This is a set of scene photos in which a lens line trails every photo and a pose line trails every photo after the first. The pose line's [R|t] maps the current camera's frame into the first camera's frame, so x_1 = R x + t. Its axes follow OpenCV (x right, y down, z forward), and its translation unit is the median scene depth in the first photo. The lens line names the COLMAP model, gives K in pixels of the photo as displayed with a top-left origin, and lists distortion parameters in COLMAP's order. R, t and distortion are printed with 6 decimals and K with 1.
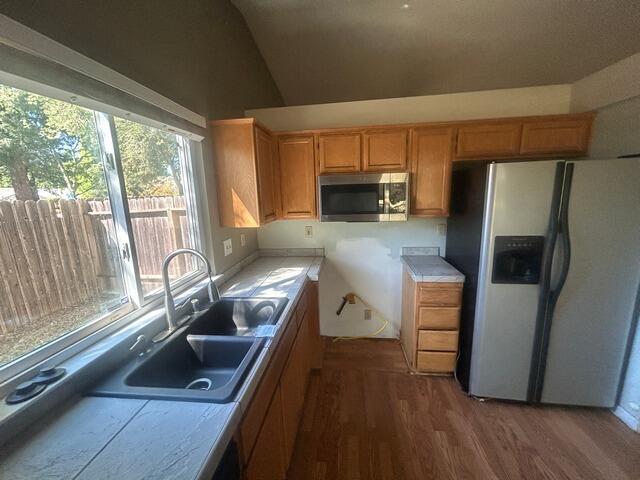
lens RADIAL K [[257.9, 0, 320.0], [0, 257.9, 240.0], [0, 0, 1]] dist [-0.000352, 0.000563]
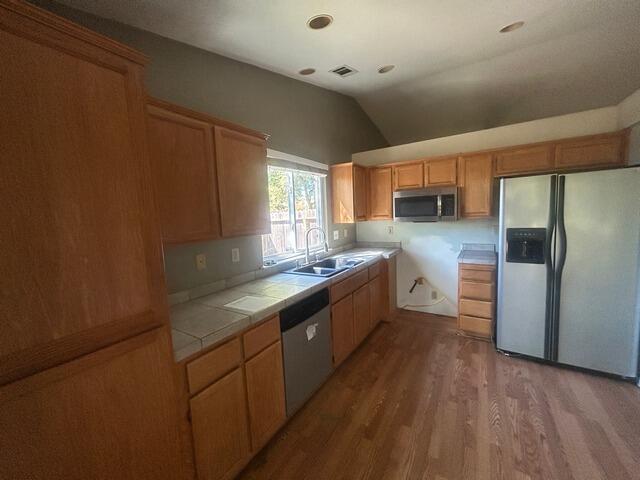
lens RADIAL K [[257.9, 0, 320.0], [0, 257.9, 240.0], [0, 0, 1]] dist [-0.000352, 0.000563]
pose [[0.901753, 0.037106, -0.430656, 0.284049], [-0.065403, 0.996551, -0.051084, 0.152403], [0.427275, 0.074231, 0.901069, -0.585070]]
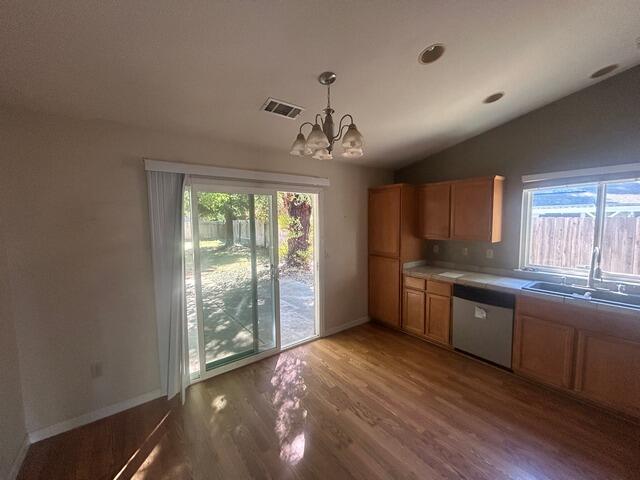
lens RADIAL K [[257.9, 0, 320.0], [0, 257.9, 240.0], [0, 0, 1]] dist [-0.000352, 0.000563]
pose [[-0.712369, 0.097759, -0.694963, 1.381561], [-0.093381, 0.968242, 0.231921, -0.173037], [0.695565, 0.230109, -0.680617, 0.549262]]
